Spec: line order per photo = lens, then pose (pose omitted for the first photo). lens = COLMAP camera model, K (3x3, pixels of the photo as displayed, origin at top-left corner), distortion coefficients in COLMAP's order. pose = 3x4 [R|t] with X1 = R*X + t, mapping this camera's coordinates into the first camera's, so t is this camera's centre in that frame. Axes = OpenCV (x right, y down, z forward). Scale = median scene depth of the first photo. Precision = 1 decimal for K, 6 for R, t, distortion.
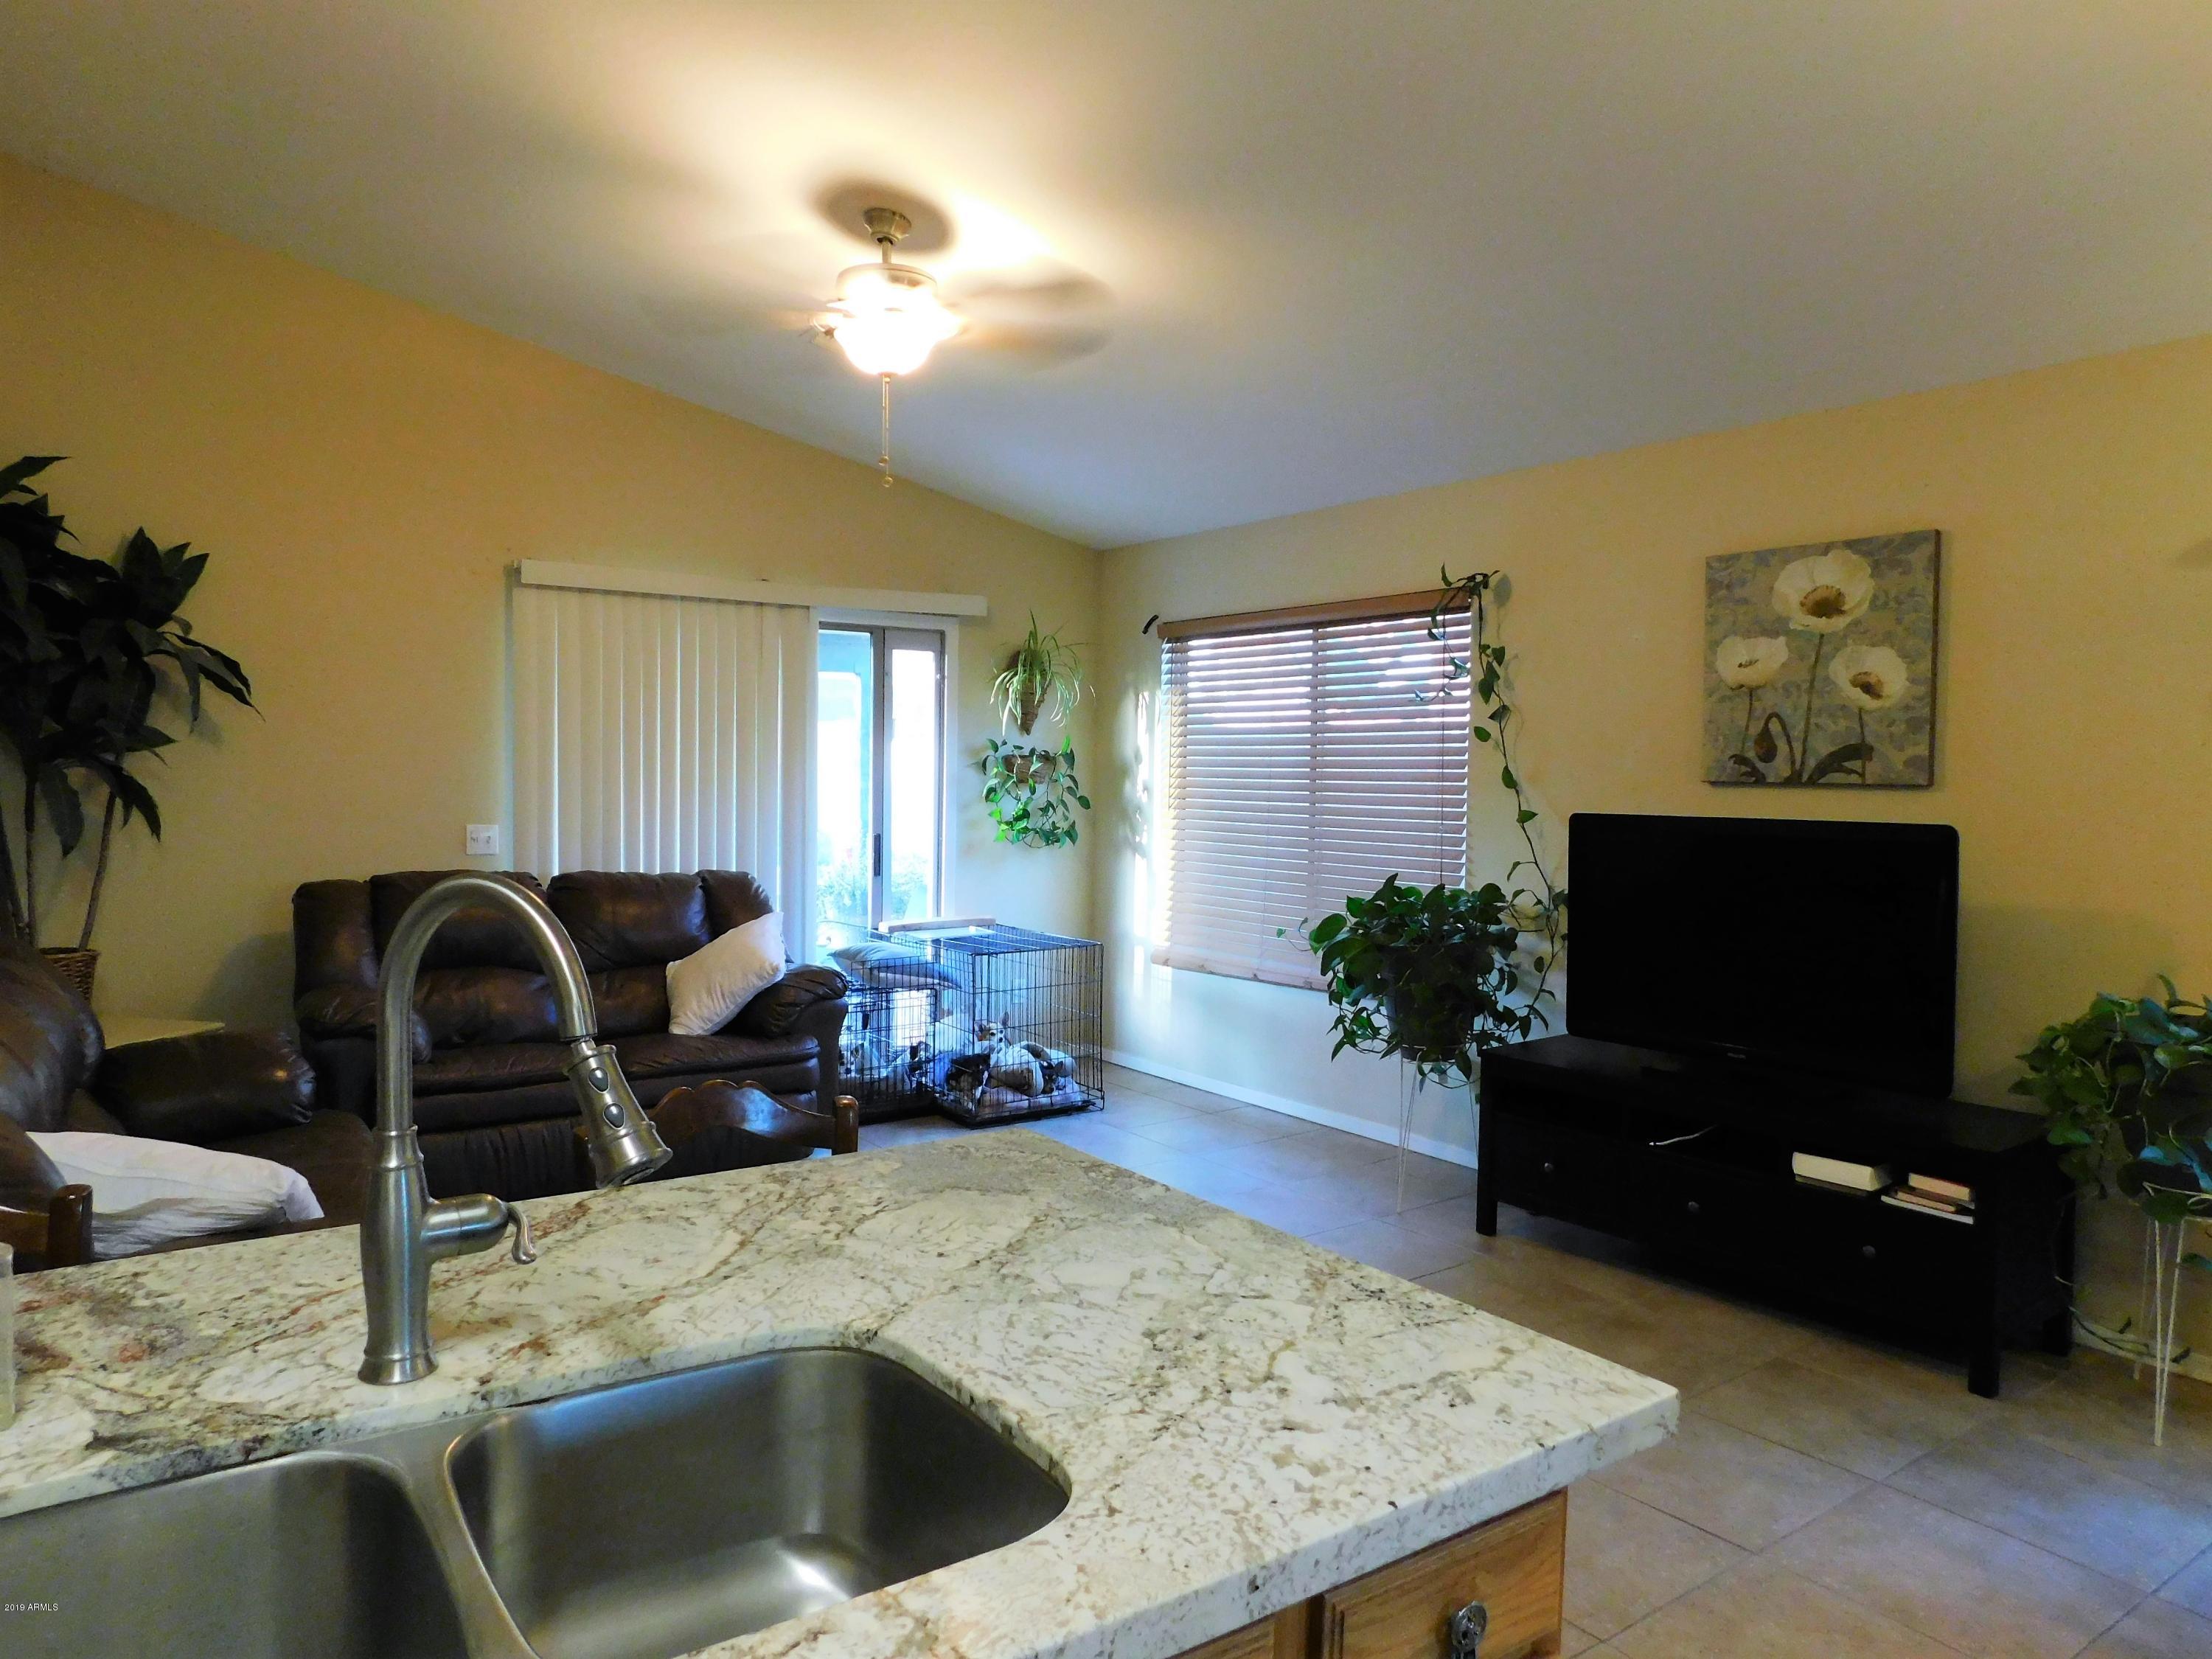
lens RADIAL K [[1445.6, 0, 1106.0], [0, 1445.6, 829.5], [0, 0, 1]] dist [-0.030079, 0.055588]
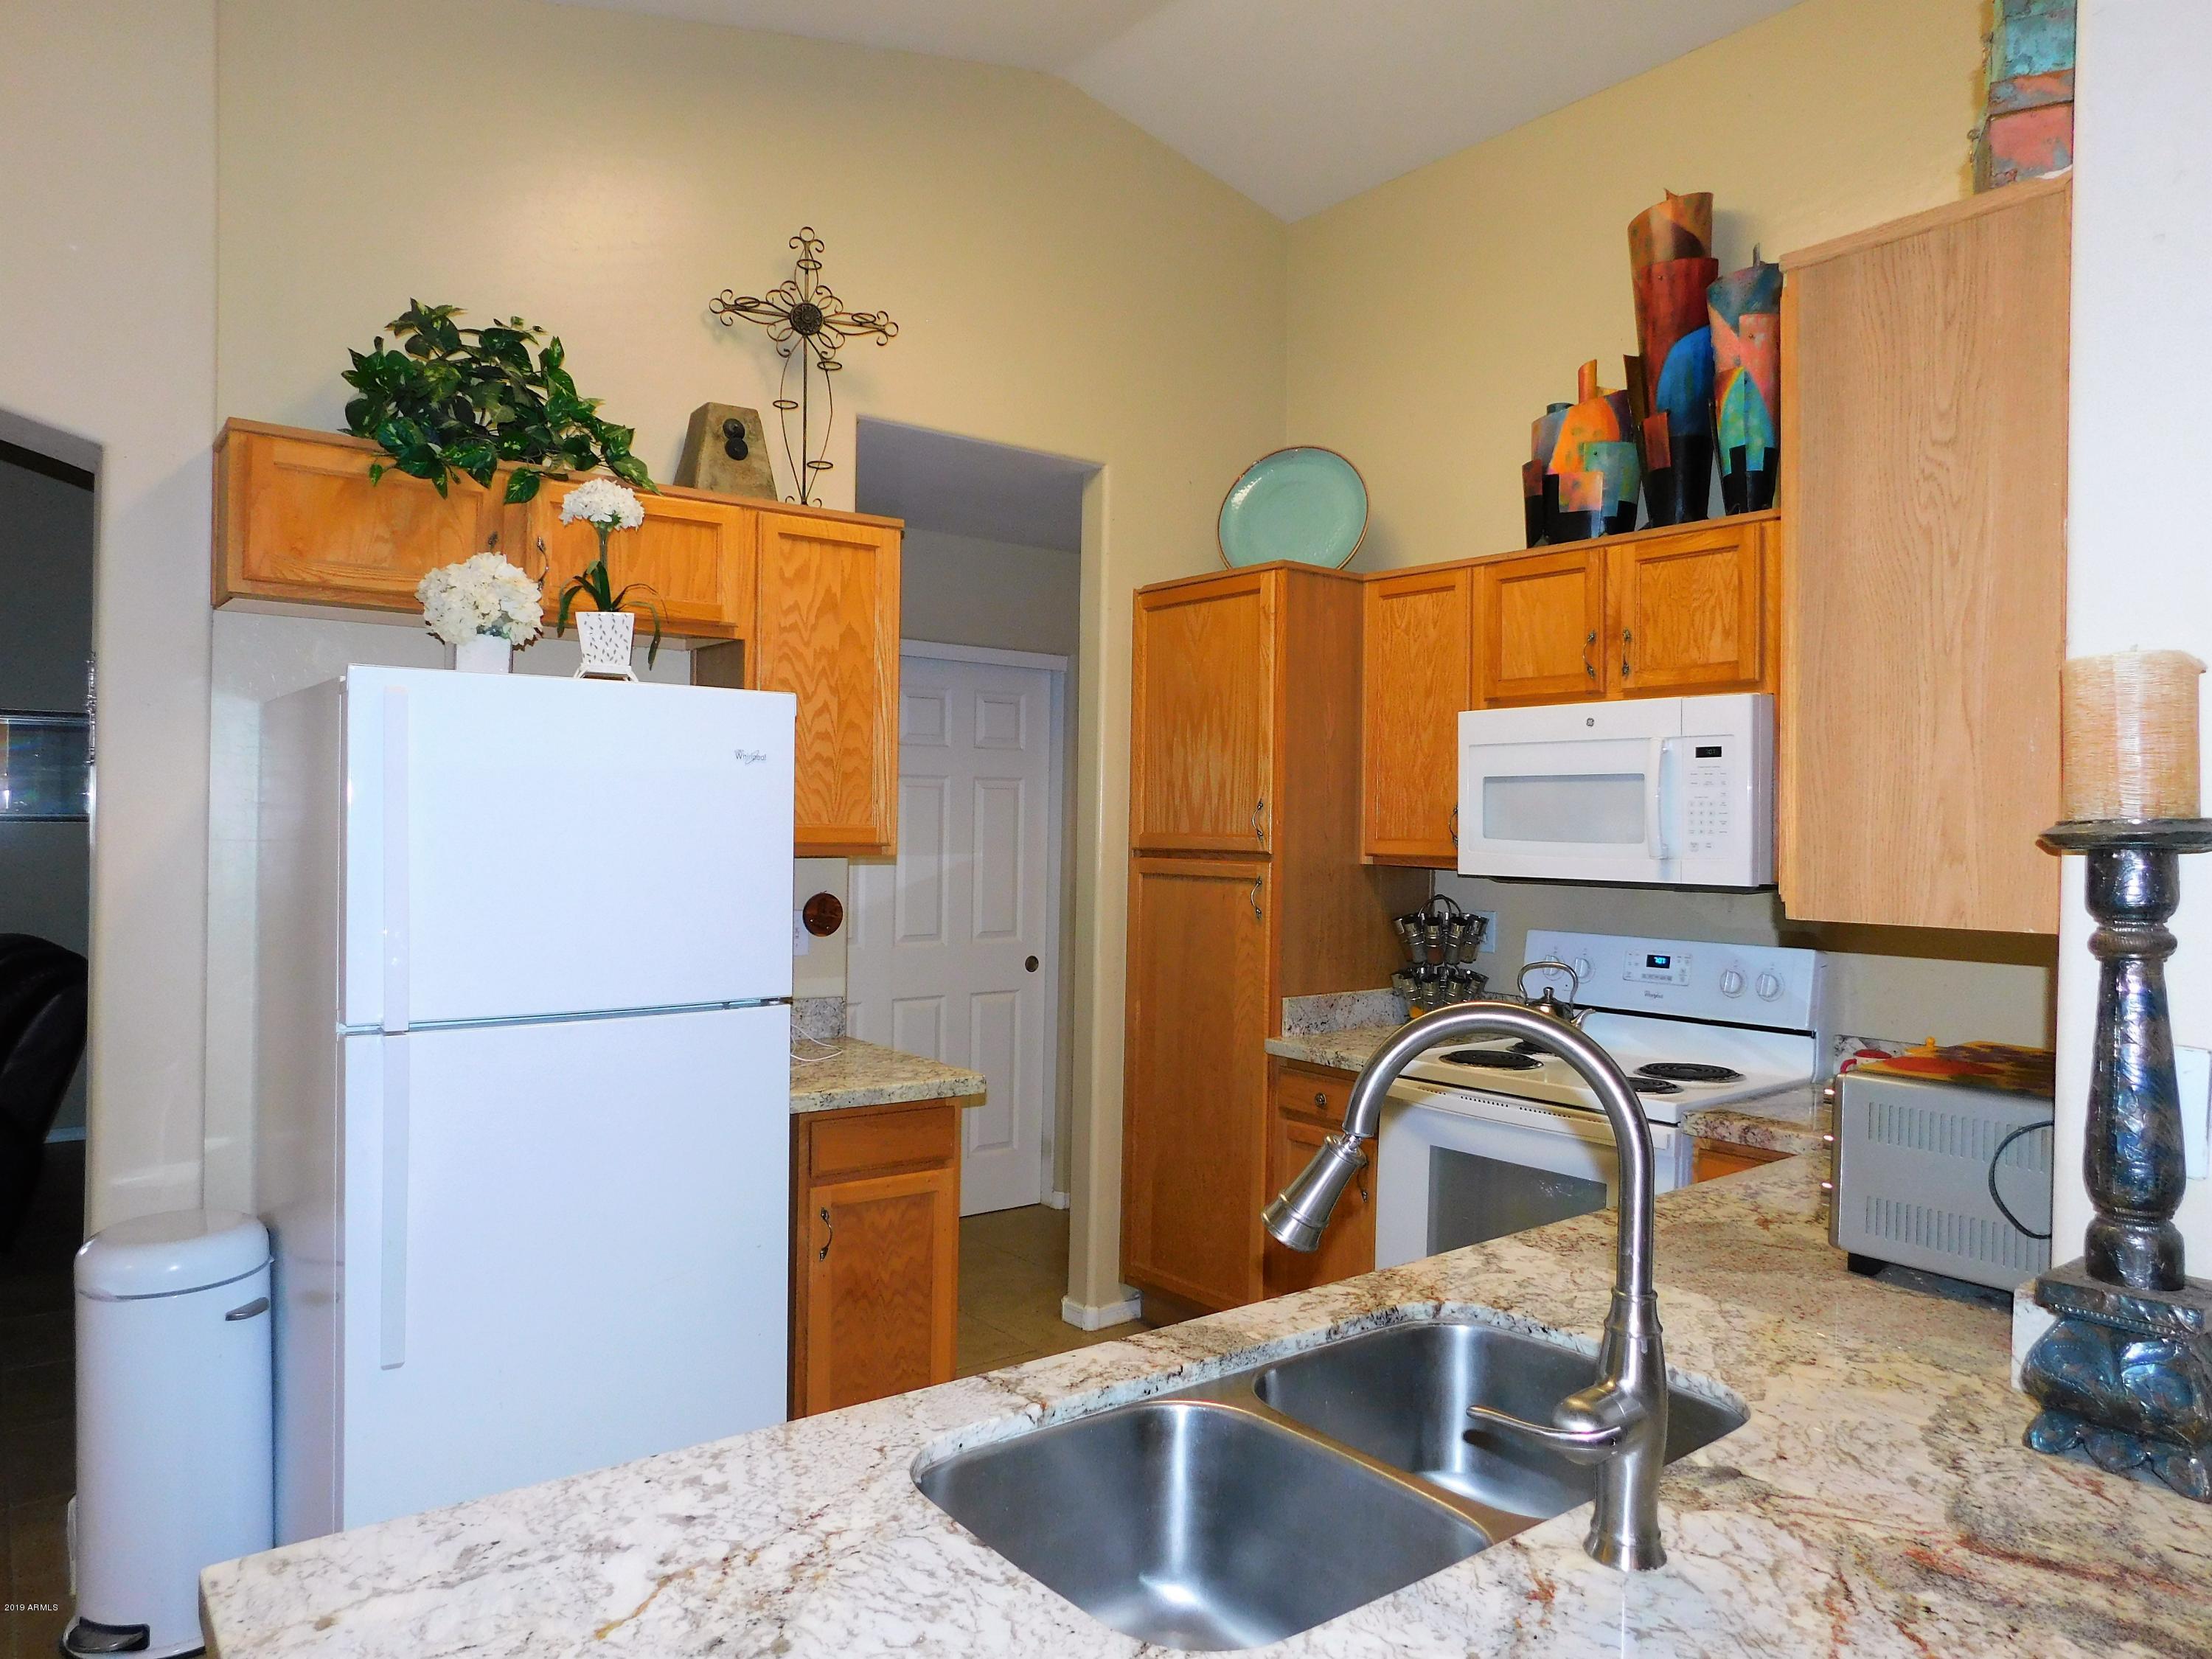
lens RADIAL K [[1463.0, 0, 1094.3], [0, 1463.0, 828.5], [0, 0, 1]] dist [-0.068577, 0.056273]
pose [[-0.998539, -0.033563, -0.042347, -0.027904], [-0.035334, 0.998502, 0.041769, -0.035269], [0.040881, 0.043205, -0.998229, 0.562416]]
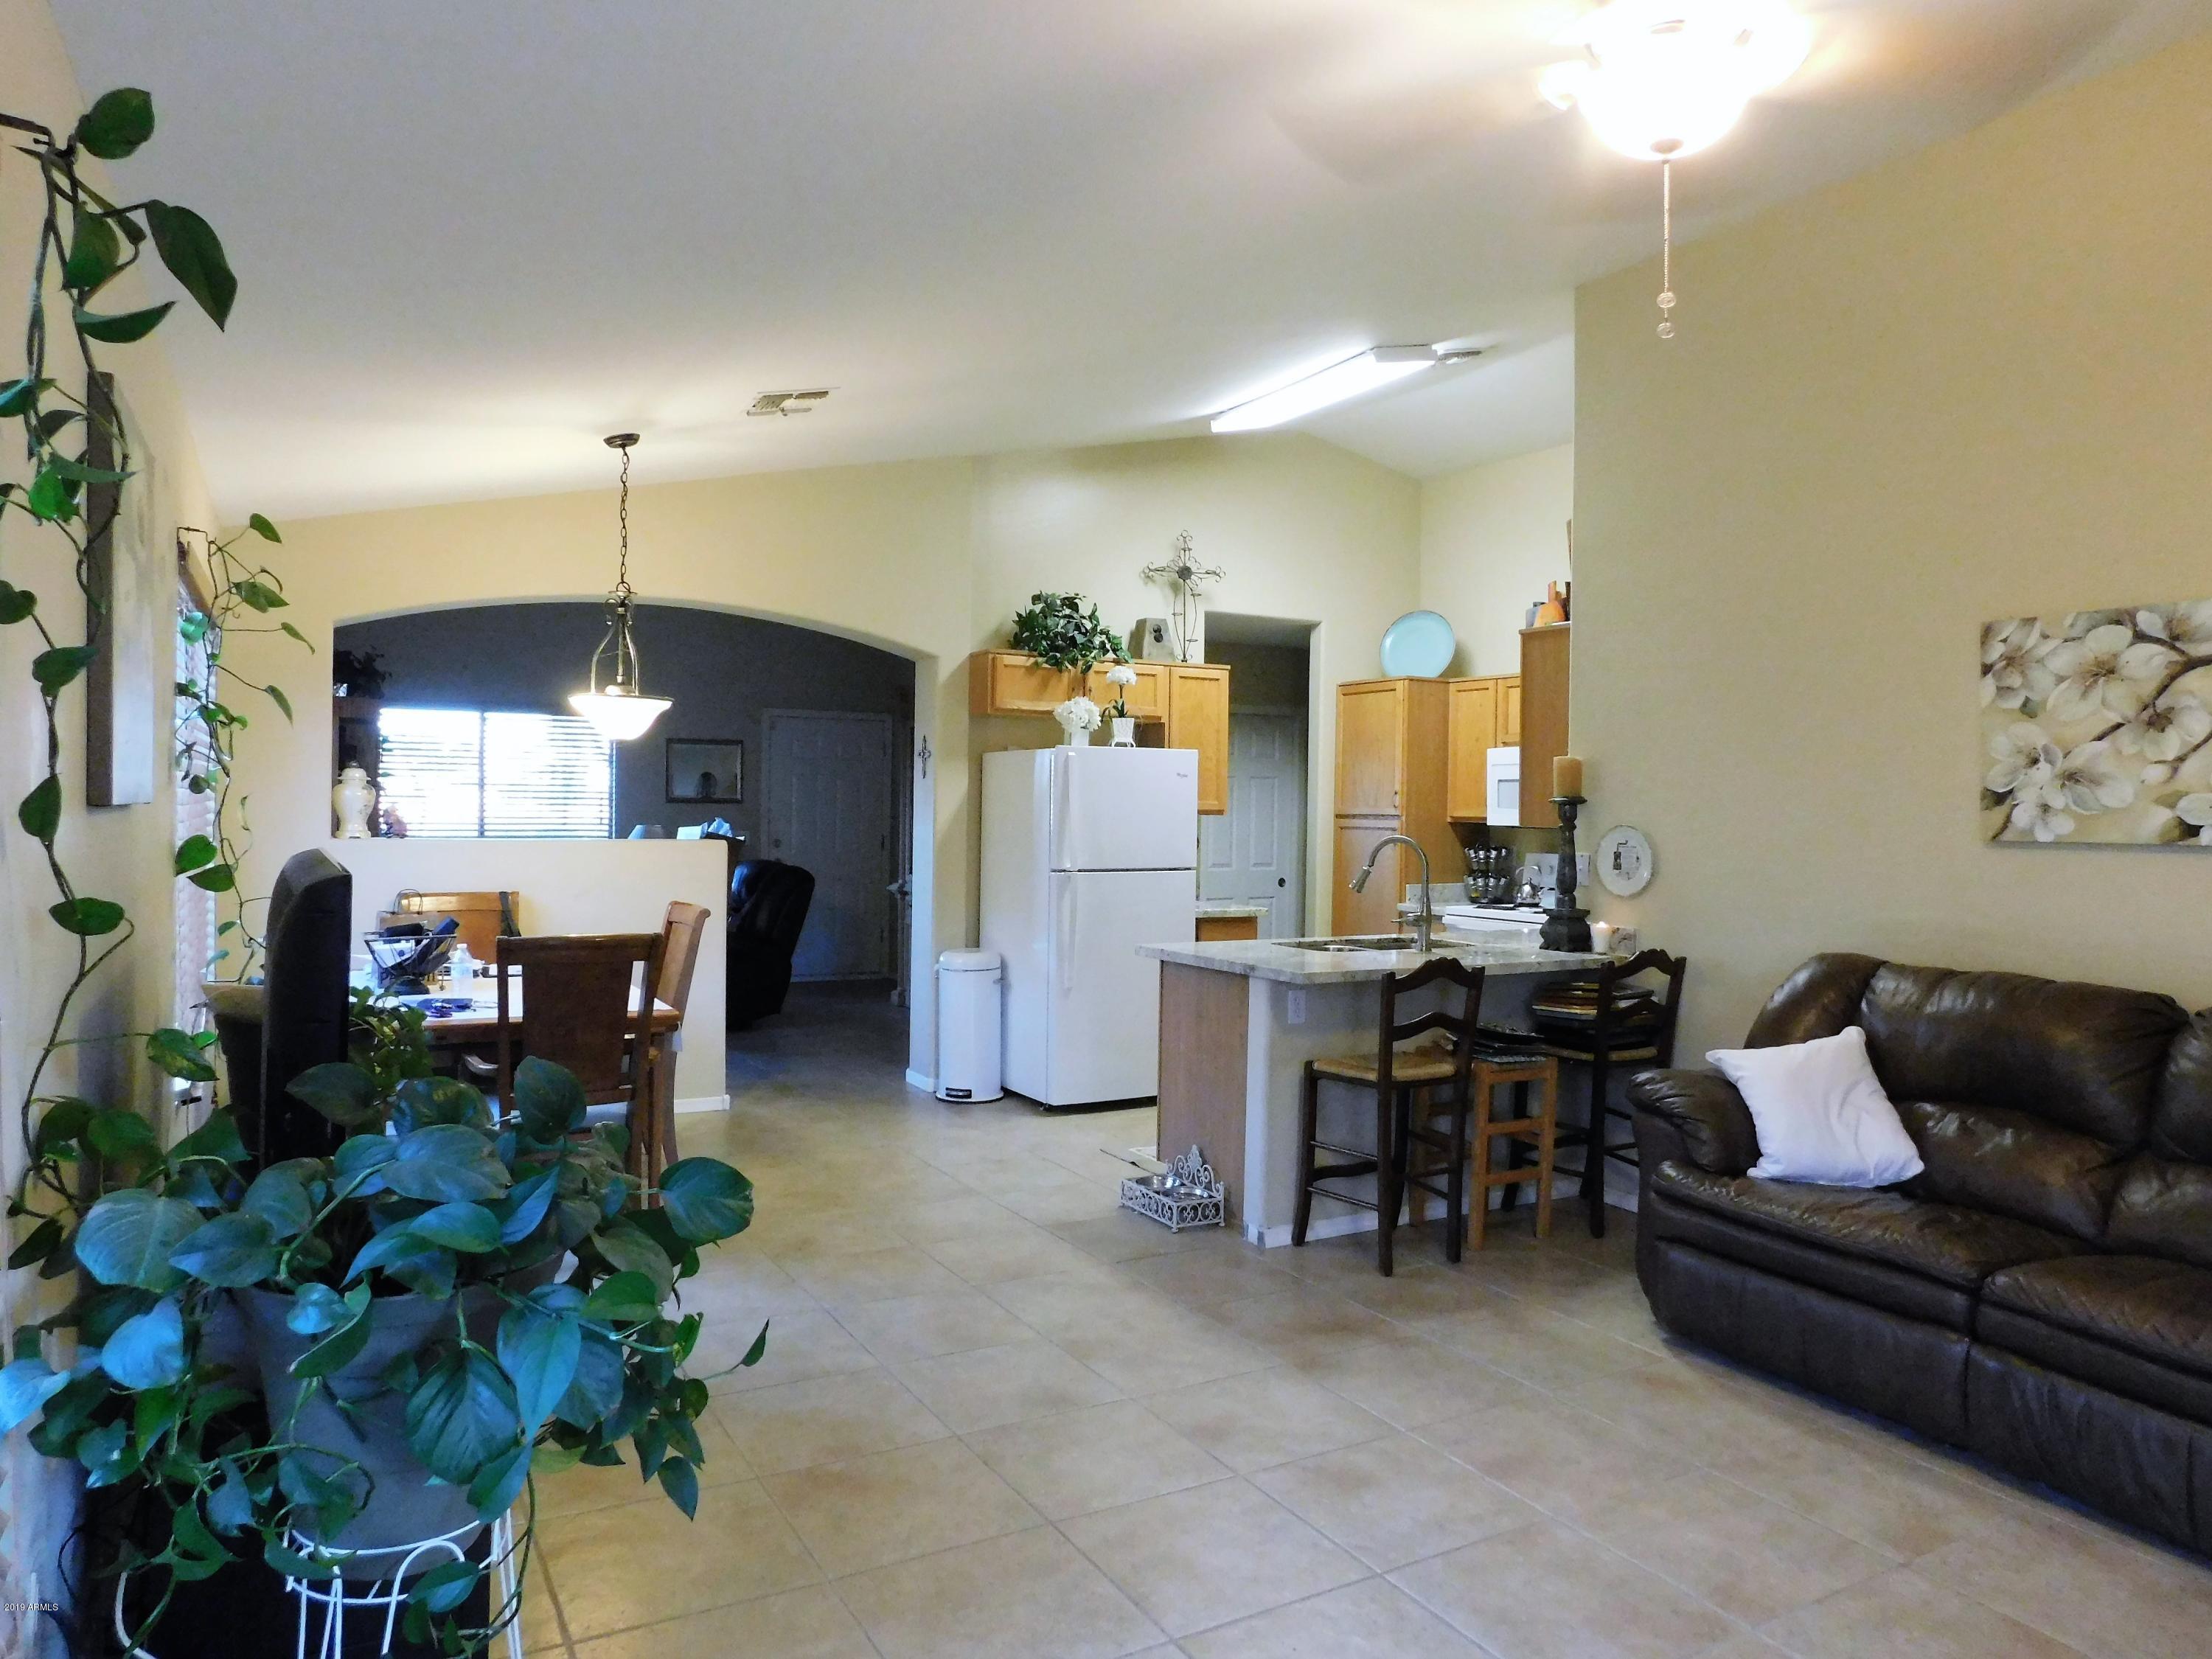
lens RADIAL K [[1463.0, 0, 1094.3], [0, 1463.0, 828.5], [0, 0, 1]] dist [-0.068577, 0.056273]
pose [[-0.993070, -0.033638, 0.112610, 0.008076], [-0.027248, 0.997956, 0.057813, -0.069522], [-0.114325, 0.054344, -0.991956, 1.654917]]
